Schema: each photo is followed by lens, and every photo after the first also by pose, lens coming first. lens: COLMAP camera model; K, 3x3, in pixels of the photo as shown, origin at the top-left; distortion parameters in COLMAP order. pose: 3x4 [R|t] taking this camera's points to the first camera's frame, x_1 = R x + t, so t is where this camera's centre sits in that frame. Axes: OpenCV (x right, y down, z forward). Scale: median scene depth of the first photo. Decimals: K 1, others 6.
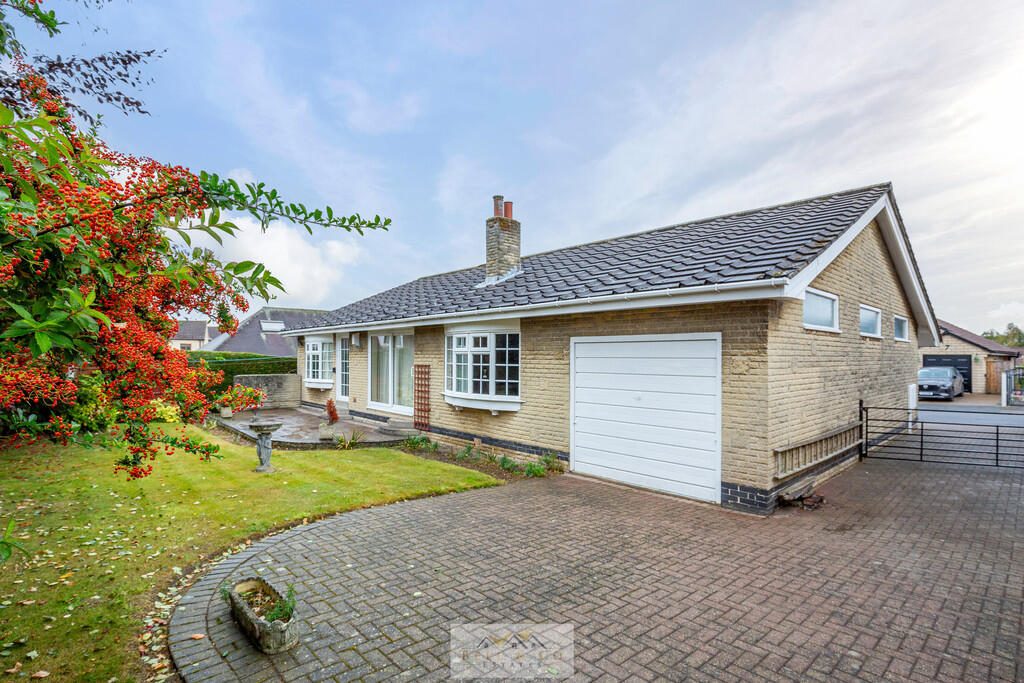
lens RADIAL K [[498.4, 0, 513.6], [0, 498.4, 348.4], [0, 0, 1]] dist [-0.050635, 0.001755]
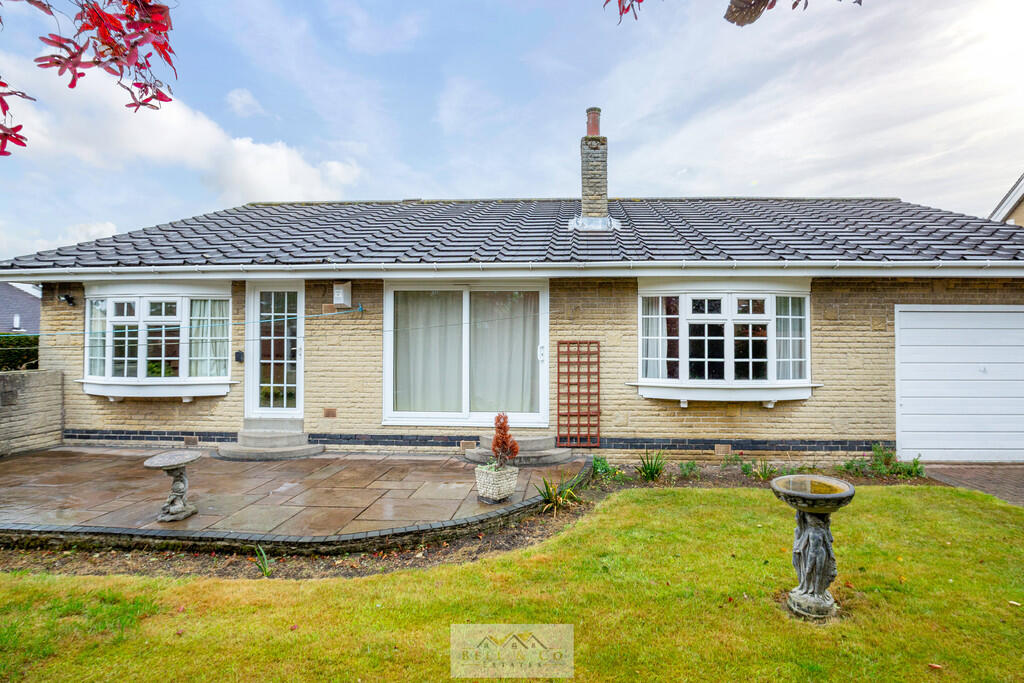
lens RADIAL K [[451.0, 0, 513.0], [0, 451.0, 322.8], [0, 0, 1]] dist [-0.025403, -0.000414]
pose [[0.708339, 0.009549, 0.705807, -0.752029], [-0.011220, 0.999934, -0.002269, 0.015111], [-0.705783, -0.006312, 0.708400, 0.788312]]
